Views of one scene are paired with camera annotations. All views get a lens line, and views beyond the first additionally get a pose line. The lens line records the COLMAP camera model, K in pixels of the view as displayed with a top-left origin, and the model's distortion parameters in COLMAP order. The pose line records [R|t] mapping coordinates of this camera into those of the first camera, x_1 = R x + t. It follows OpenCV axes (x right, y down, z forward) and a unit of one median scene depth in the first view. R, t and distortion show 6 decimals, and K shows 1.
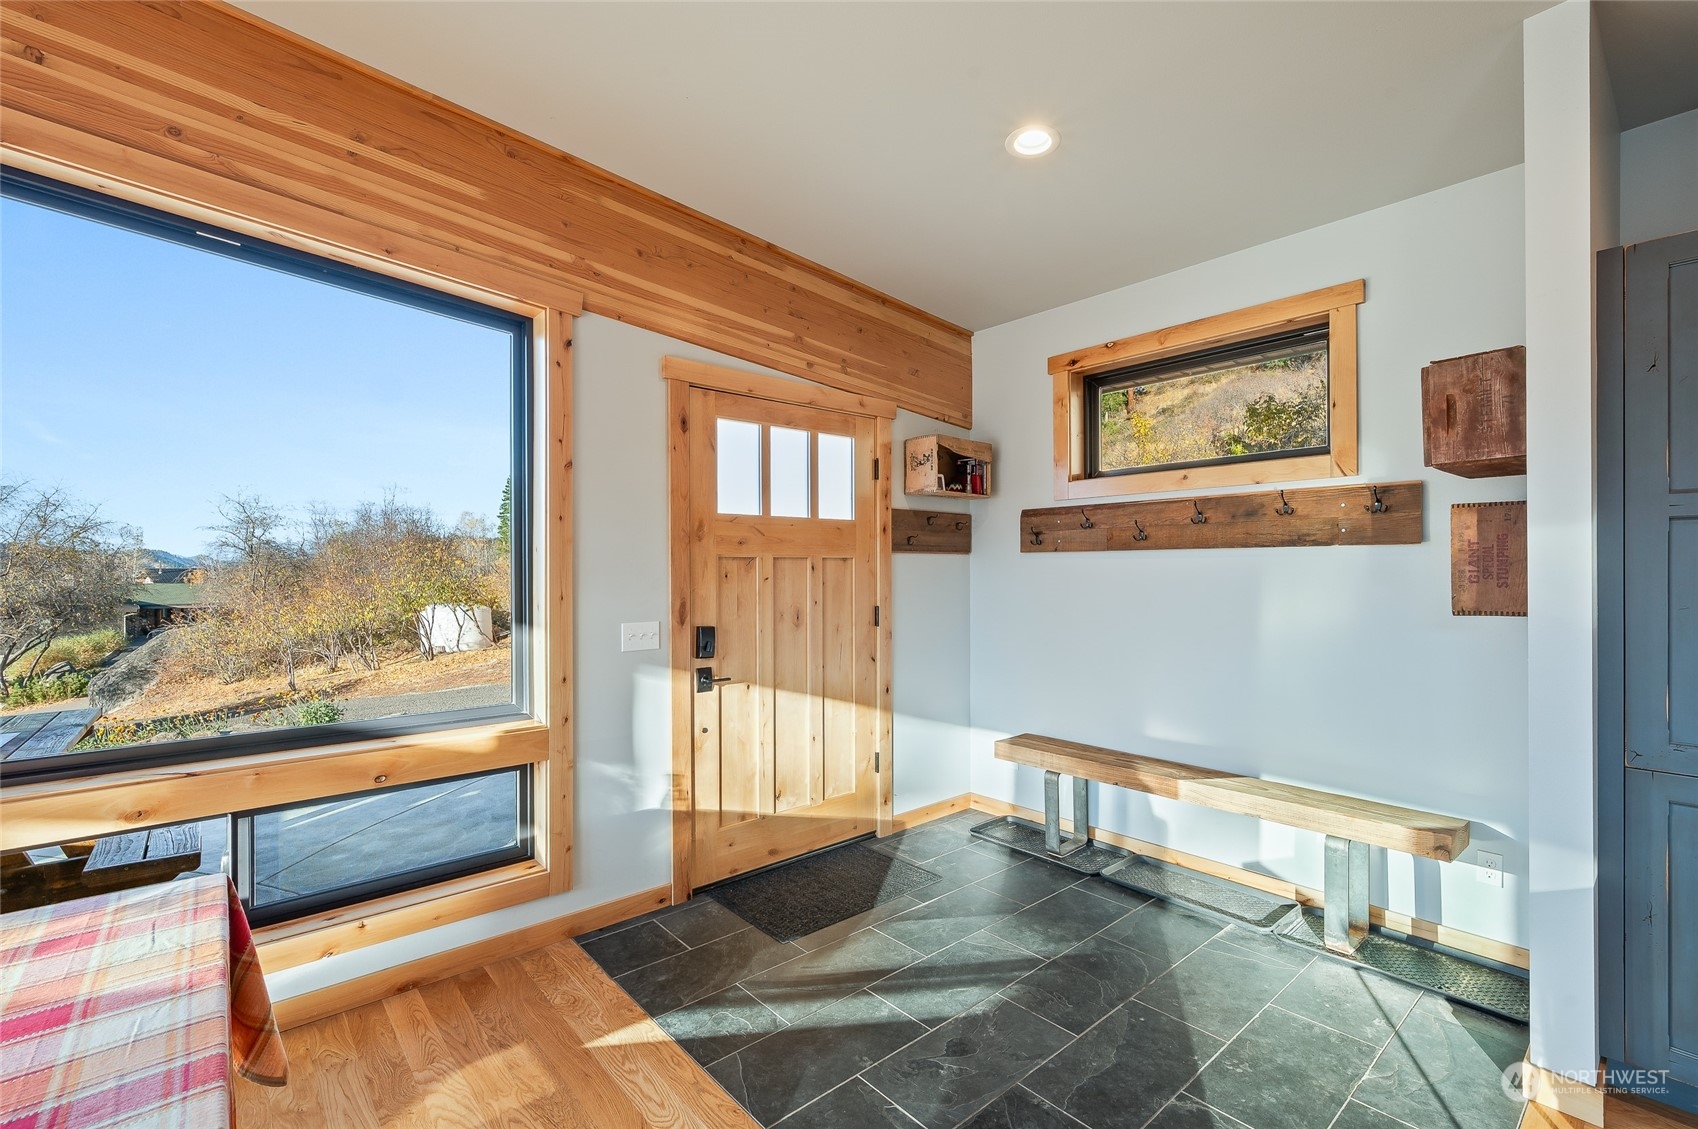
lens RADIAL K [[746.9, 0, 851.6], [0, 746.9, 568.4], [0, 0, 1]] dist [0.001367, 0.000134]
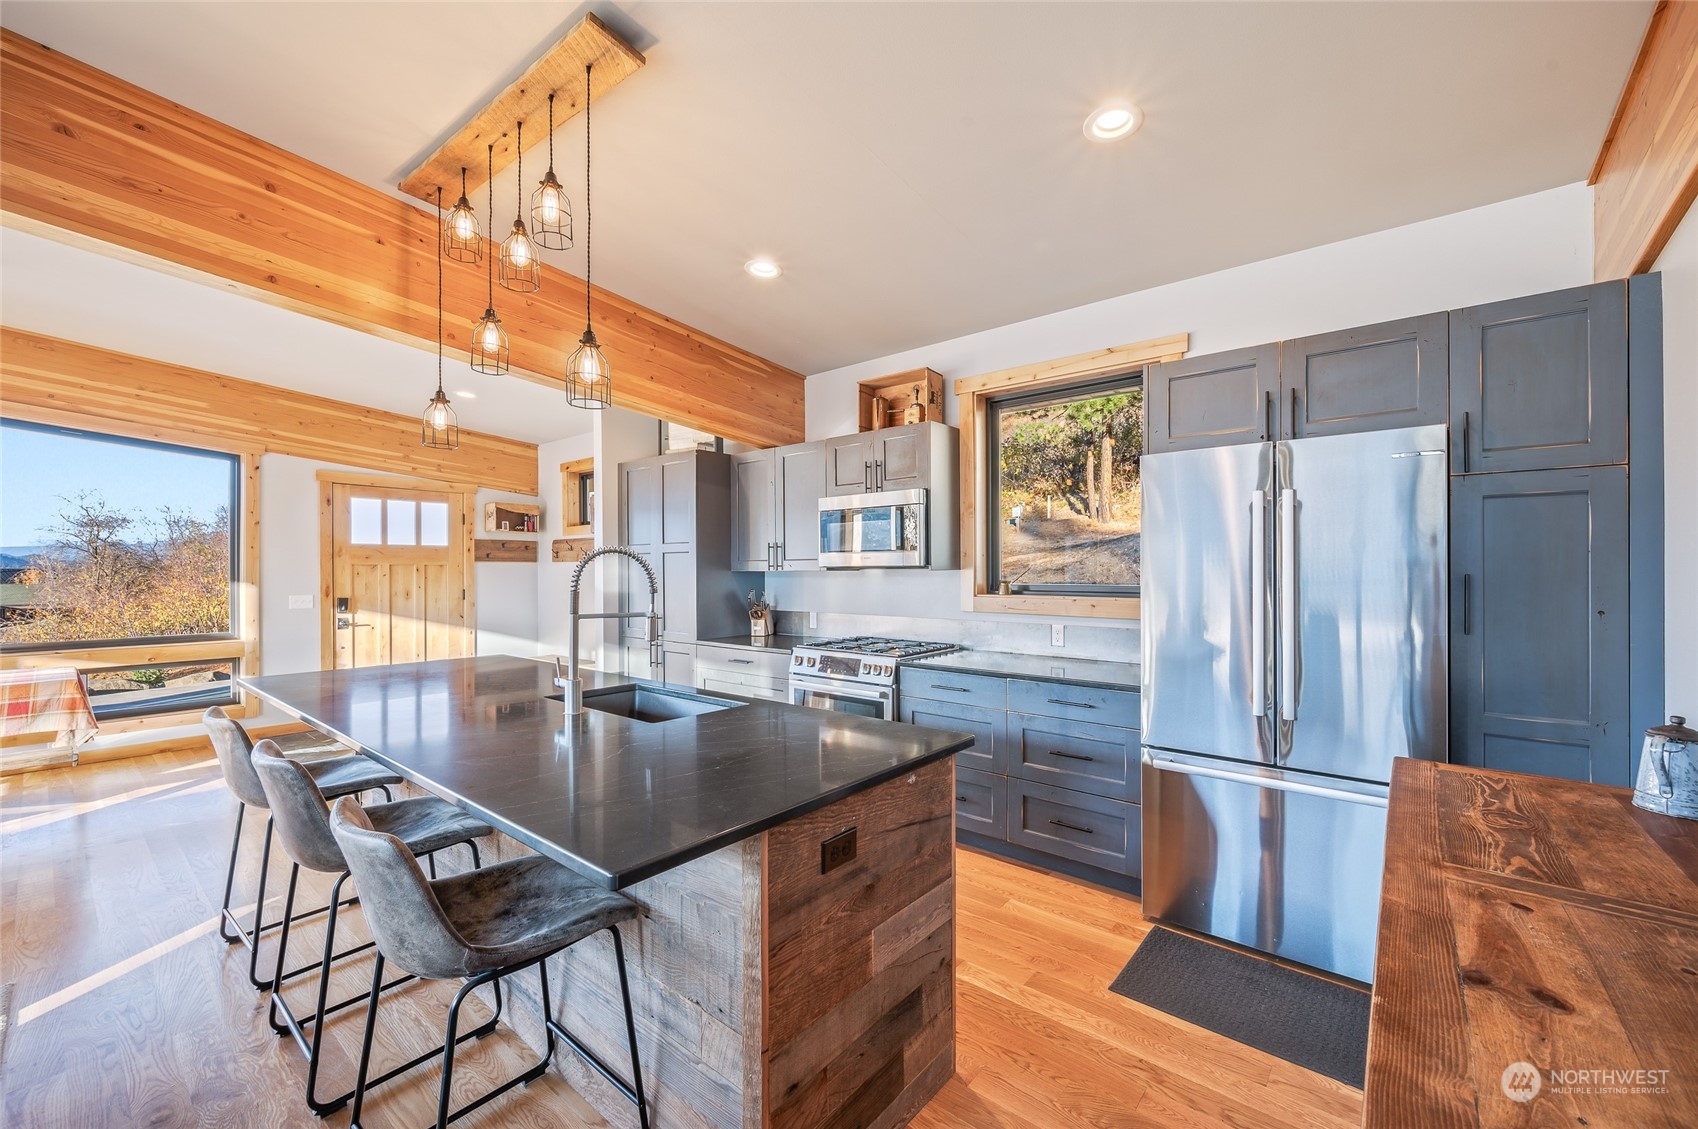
lens RADIAL K [[670.5, 0, 854.0], [0, 670.5, 567.5], [0, 0, 1]] dist [-0.001303, -0.000328]
pose [[0.985552, 0.002816, 0.169351, 0.815949], [-0.002157, 0.999989, -0.004074, -0.002038], [-0.169361, 0.003650, 0.985547, -0.991539]]
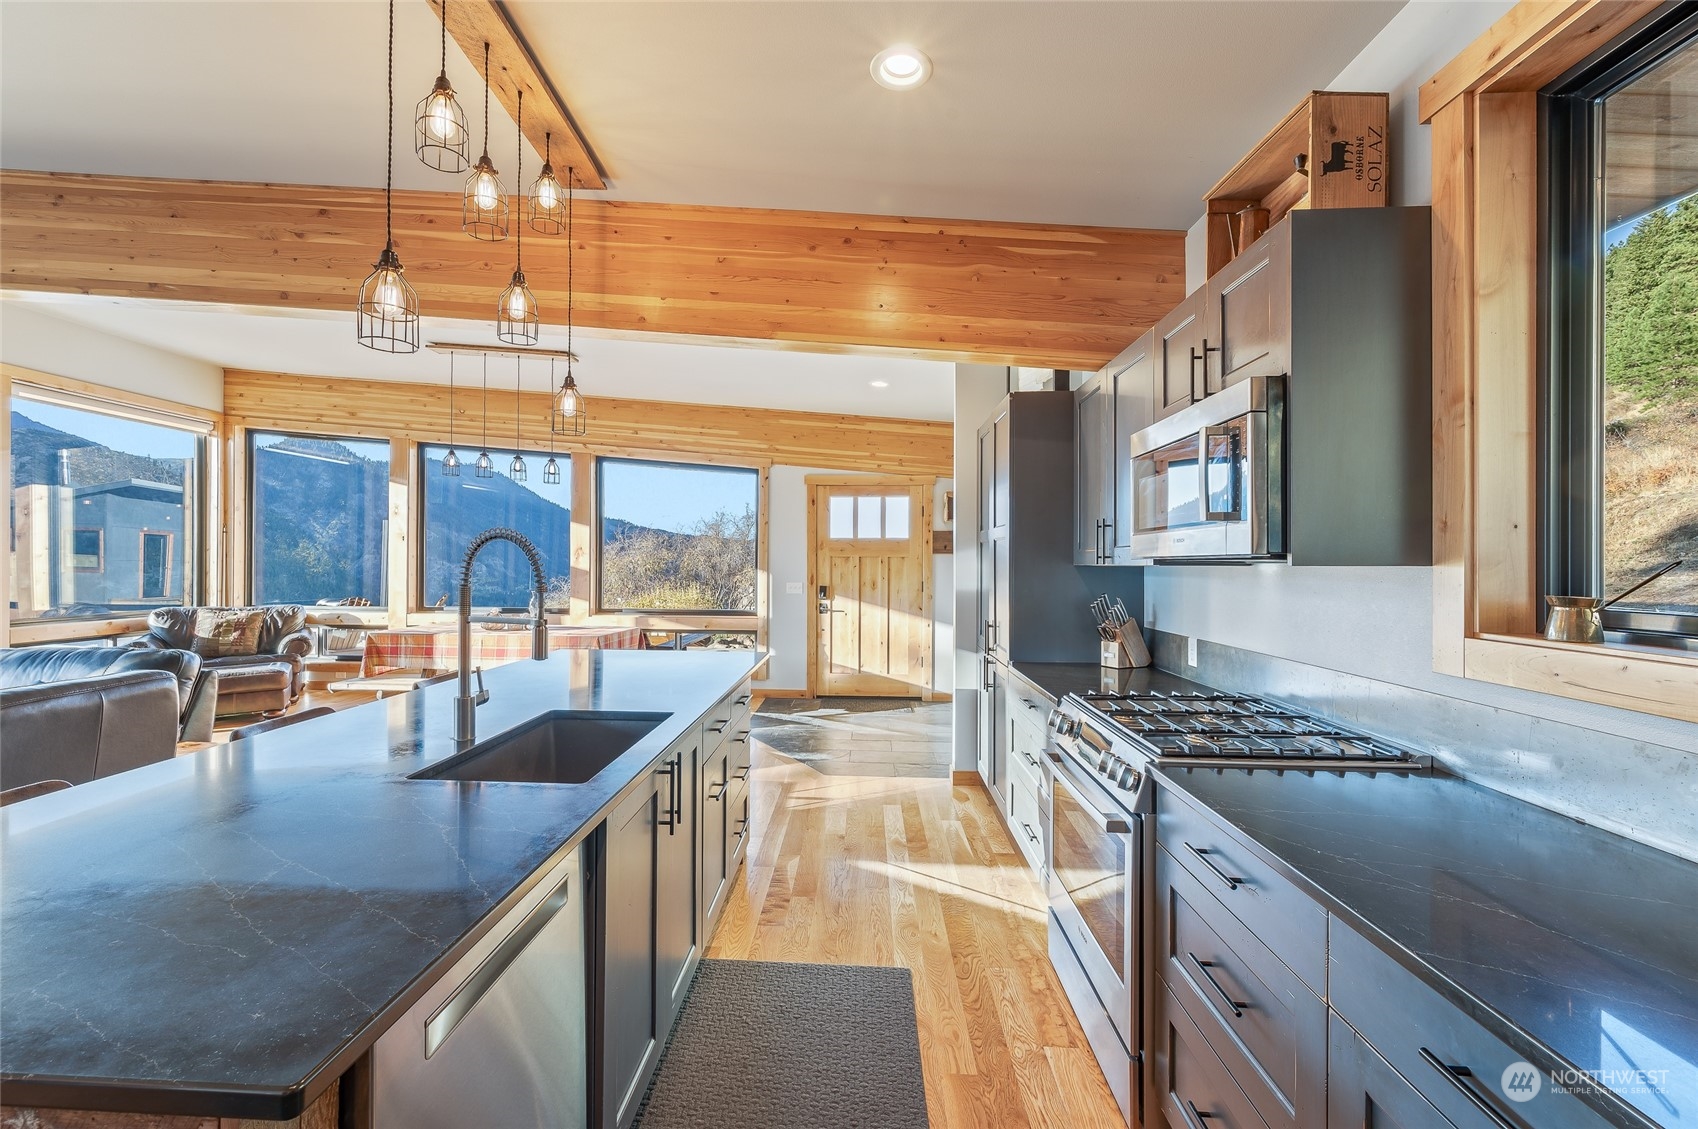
lens RADIAL K [[687.8, 0, 824.6], [0, 687.8, 562.7], [0, 0, 1]] dist [-0.002072, -0.000244]
pose [[0.714804, 0.008834, -0.699269, 1.214334], [-0.008253, 0.999957, 0.004195, -0.004394], [0.699276, 0.002772, 0.714847, -0.509717]]
